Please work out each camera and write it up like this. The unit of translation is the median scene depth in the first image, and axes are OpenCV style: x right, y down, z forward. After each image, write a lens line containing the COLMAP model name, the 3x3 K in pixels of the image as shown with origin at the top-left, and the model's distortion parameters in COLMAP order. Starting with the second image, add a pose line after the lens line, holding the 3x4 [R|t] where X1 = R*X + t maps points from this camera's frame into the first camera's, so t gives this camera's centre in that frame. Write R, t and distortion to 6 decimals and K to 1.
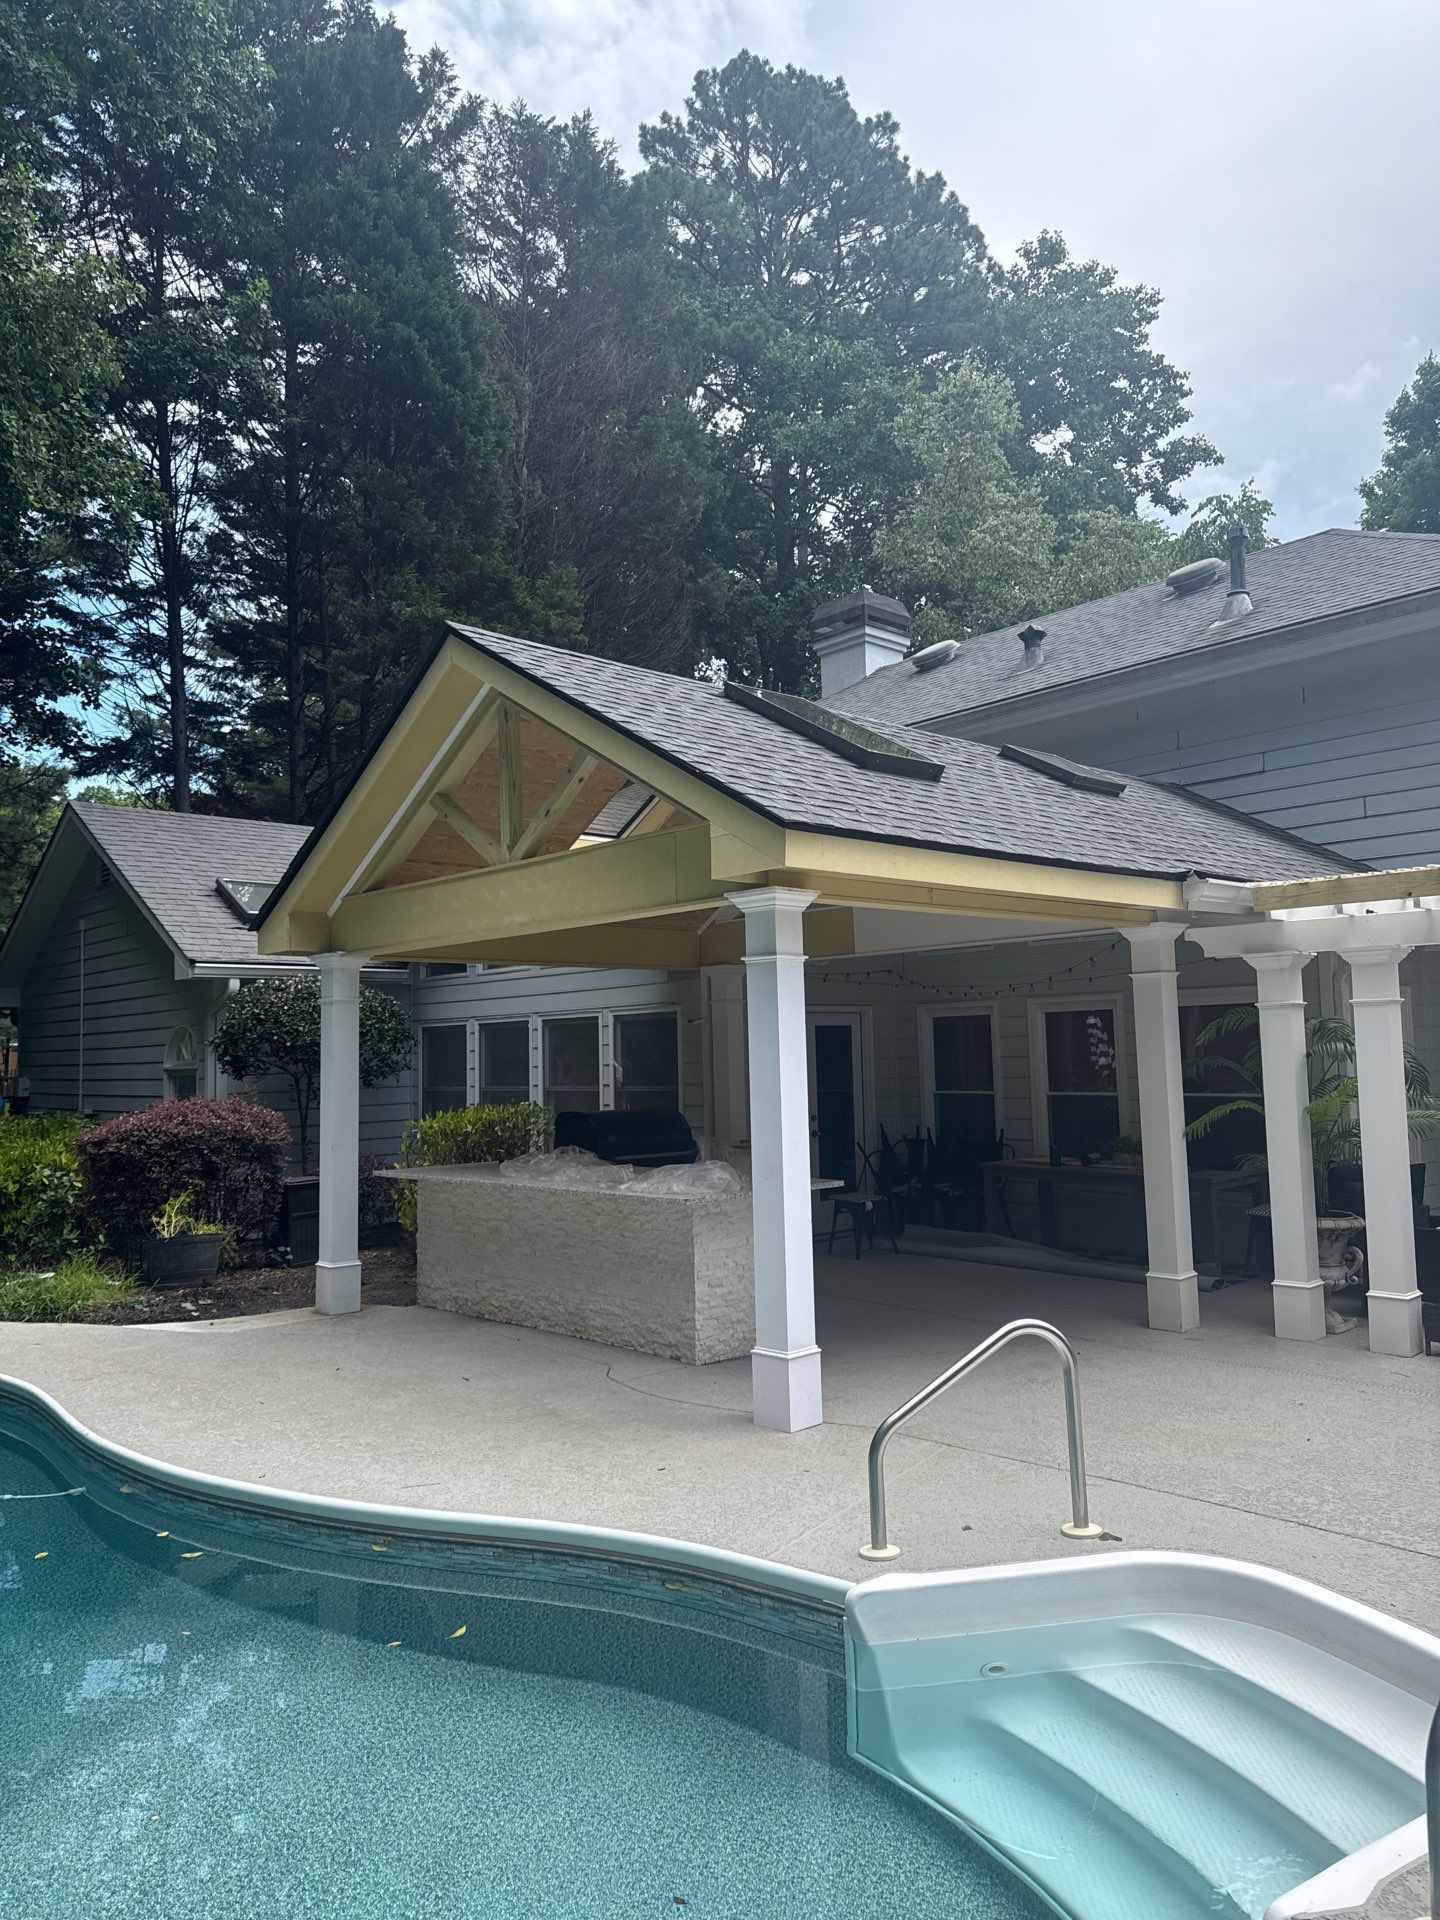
lens RADIAL K [[1335.6, 0, 709.9], [0, 1335.6, 948.0], [0, 0, 1]] dist [0.064966, -0.058575]
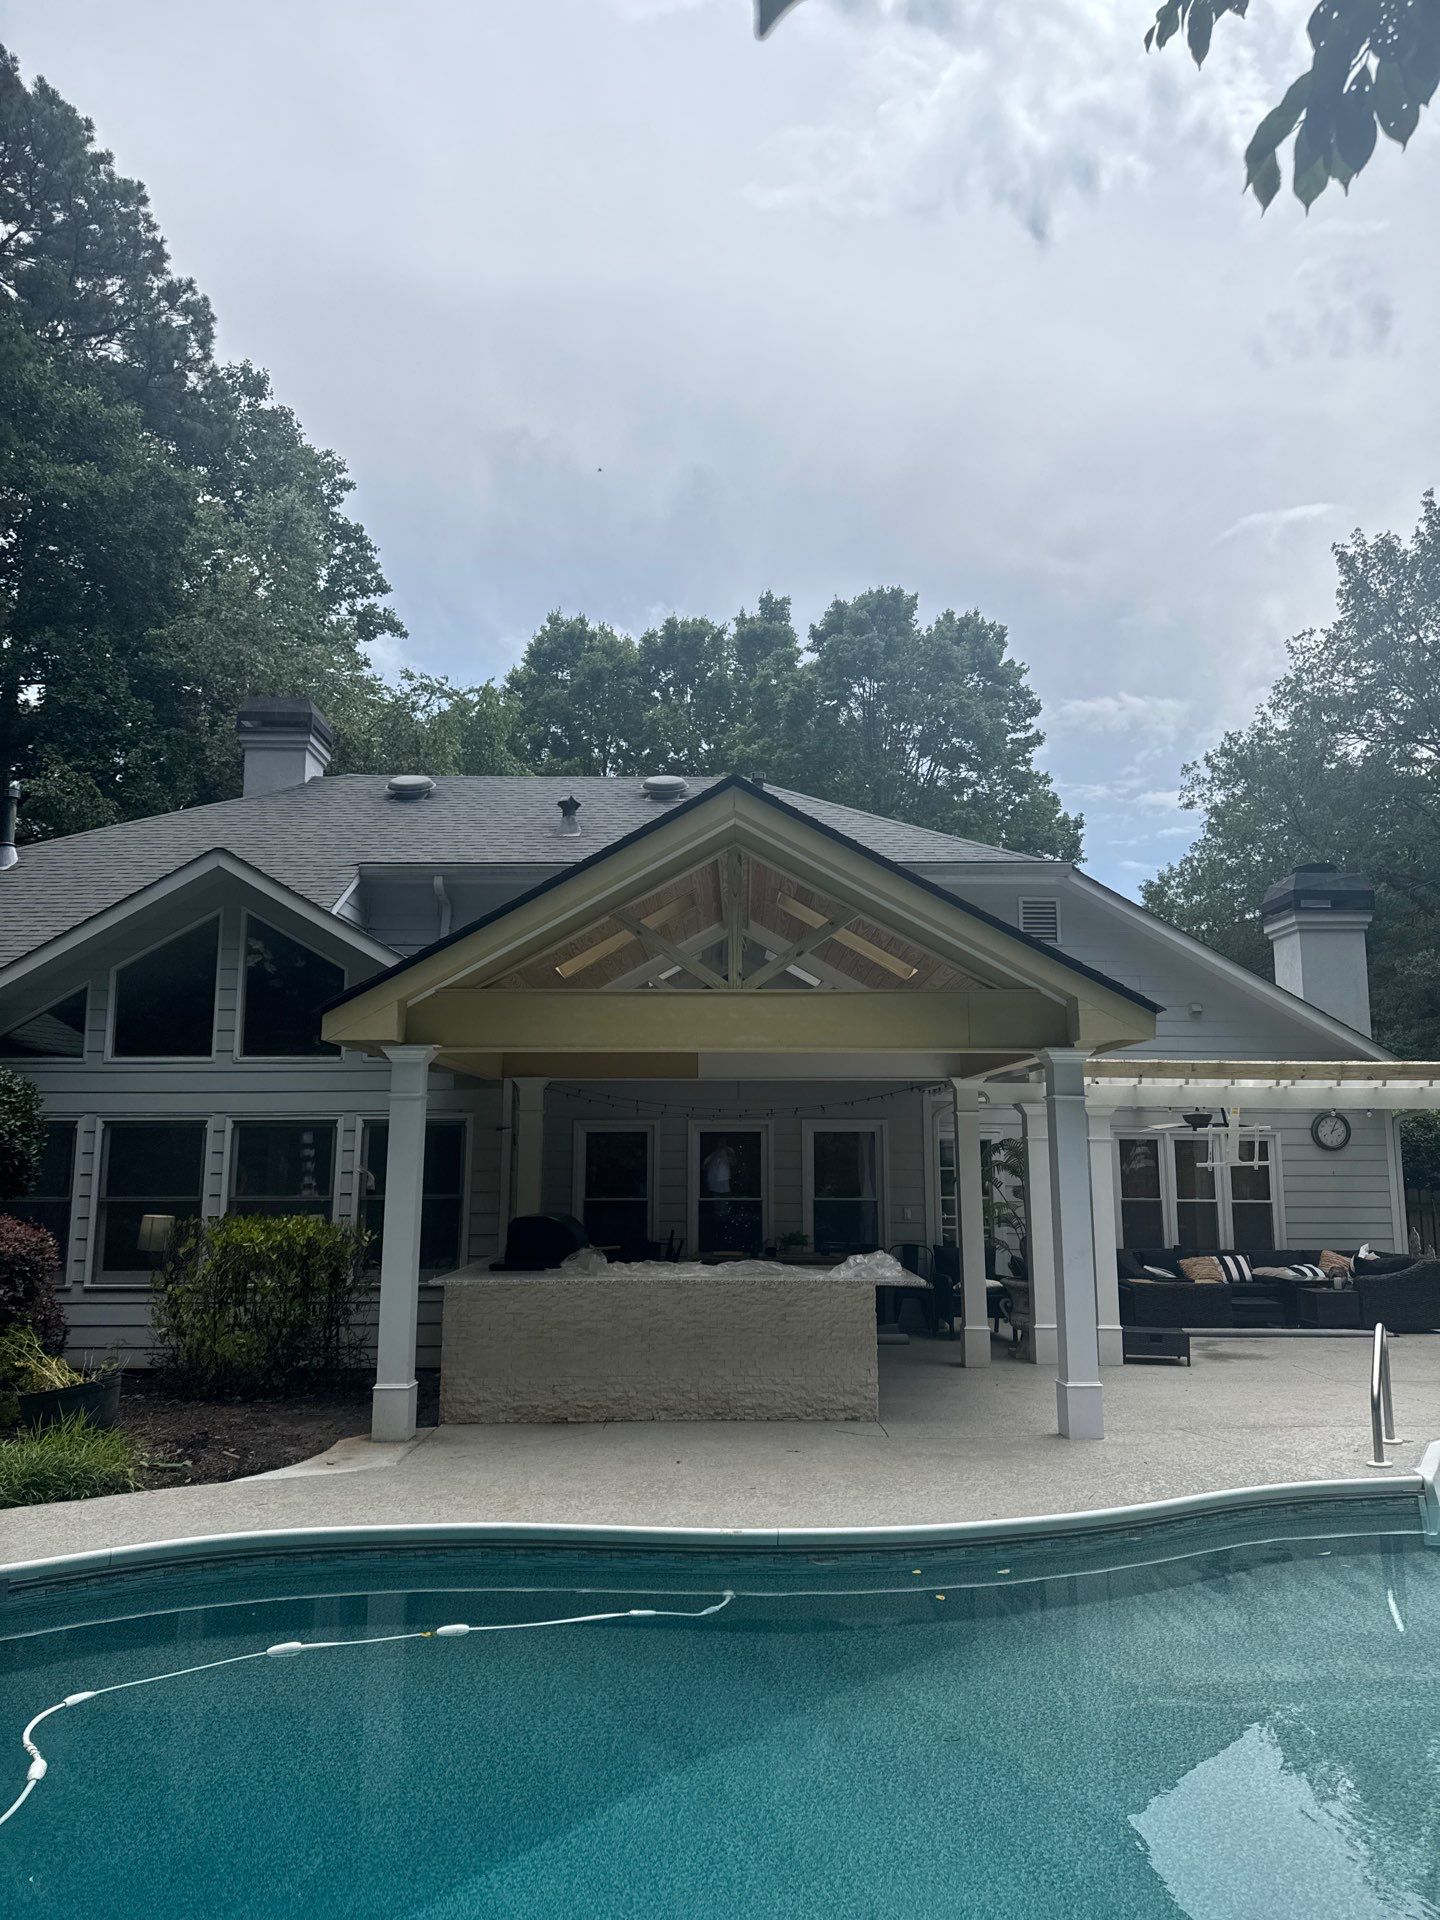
lens RADIAL K [[1335.6, 0, 720.0], [0, 1335.6, 950.8], [0, 0, 1]] dist [0.064966, -0.058575]
pose [[0.673577, 0.135548, 0.726582, -0.569988], [-0.074213, 0.990475, -0.115980, 0.020863], [-0.735382, 0.024199, 0.677220, 0.140420]]
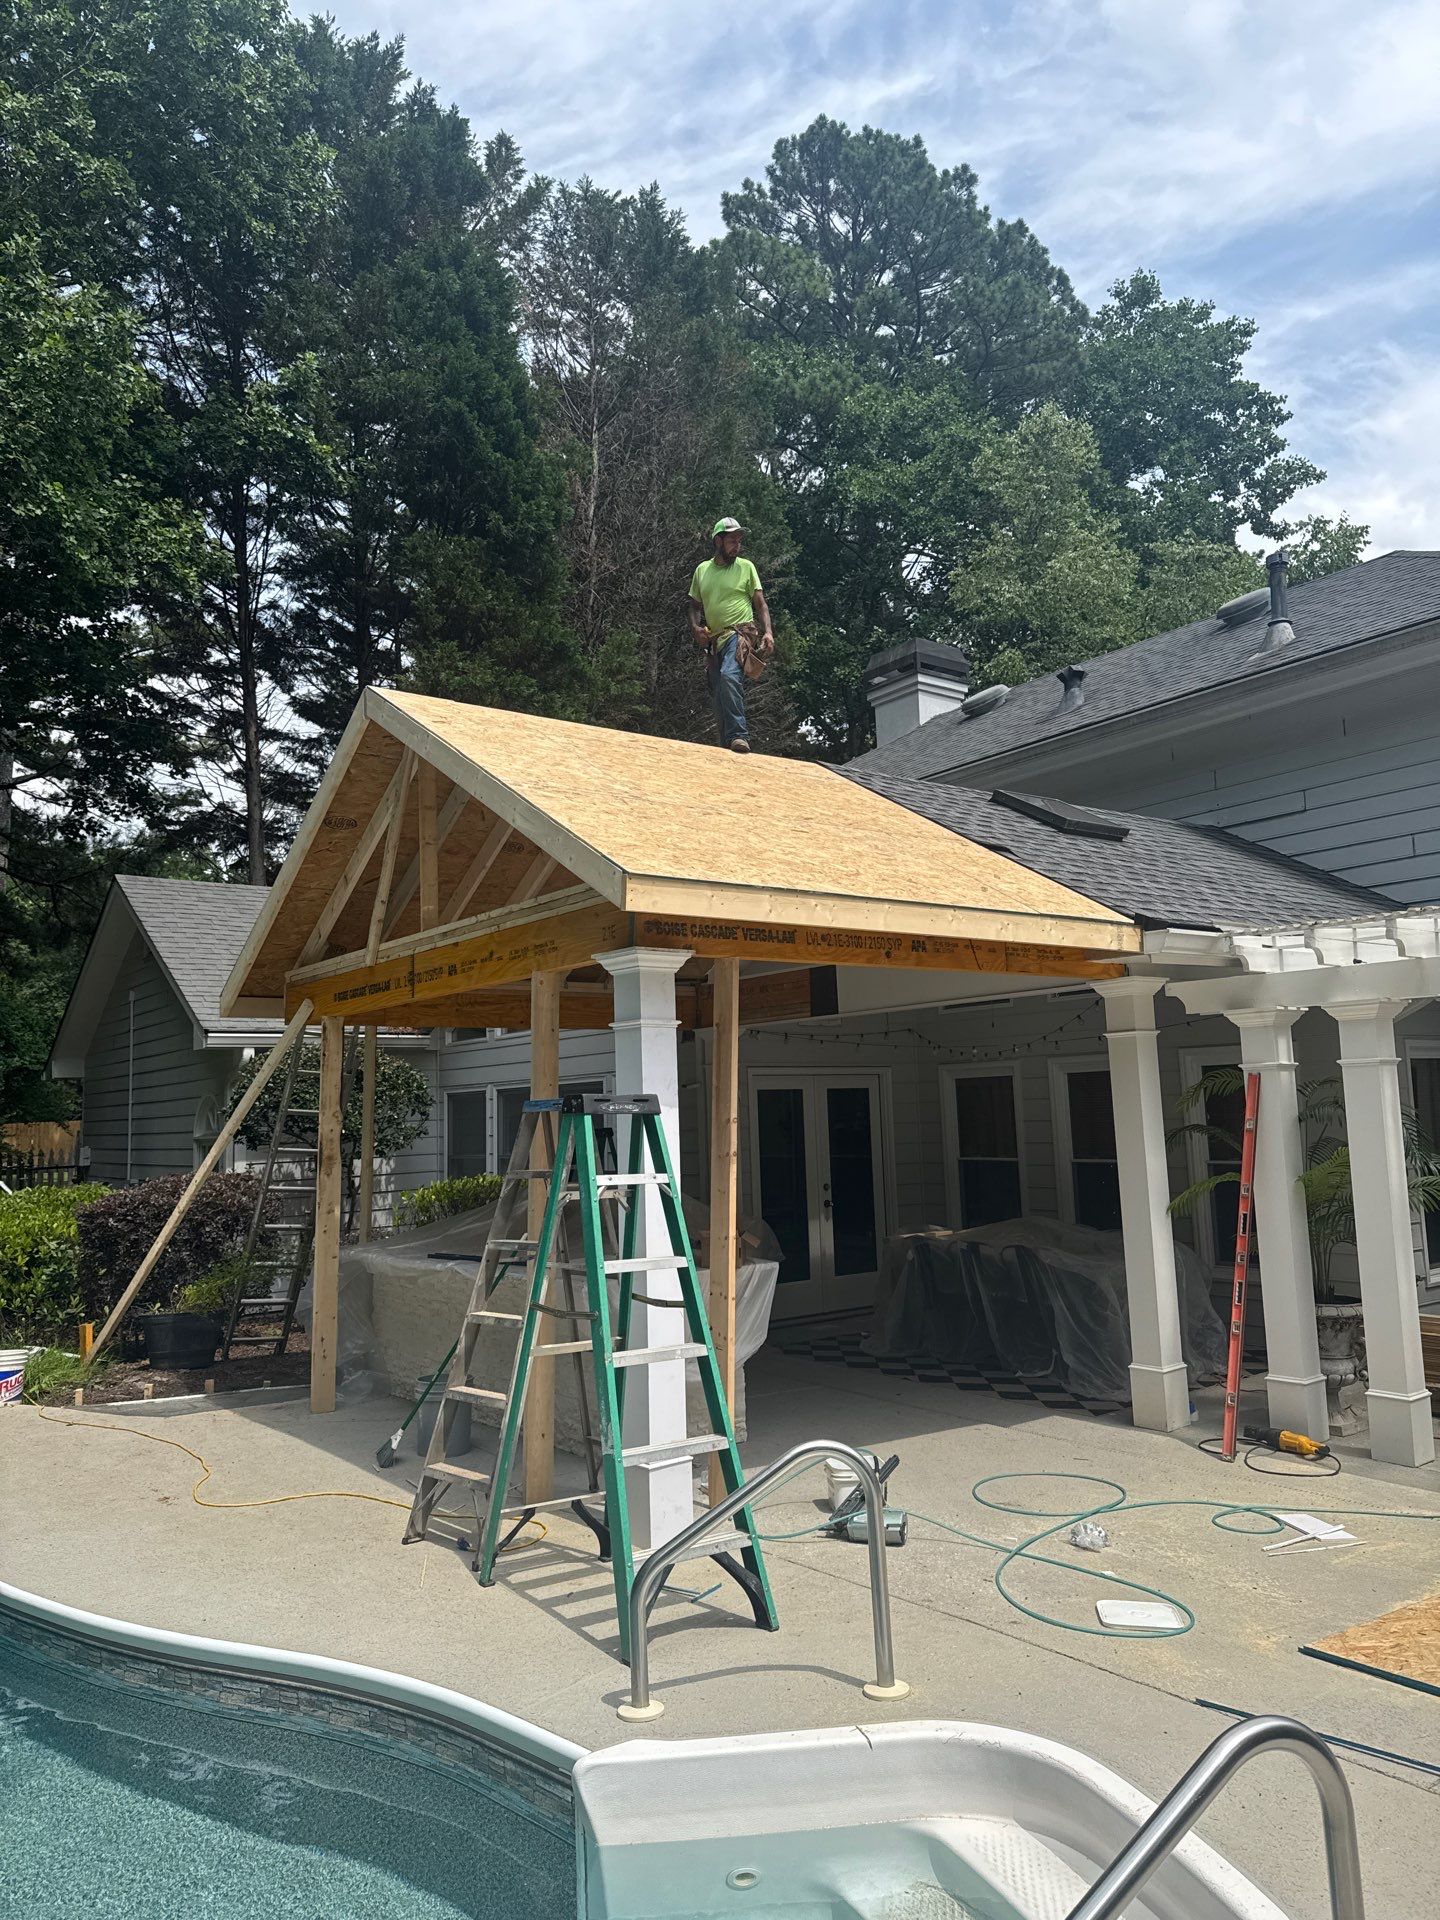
lens RADIAL K [[1335.6, 0, 718.1], [0, 1335.6, 955.3], [0, 0, 1]] dist [0.064966, -0.058575]
pose [[0.995334, -0.019357, -0.094529, 0.086591], [0.015791, 0.999140, -0.038328, -0.001788], [0.095190, 0.036657, 0.994784, 0.037858]]
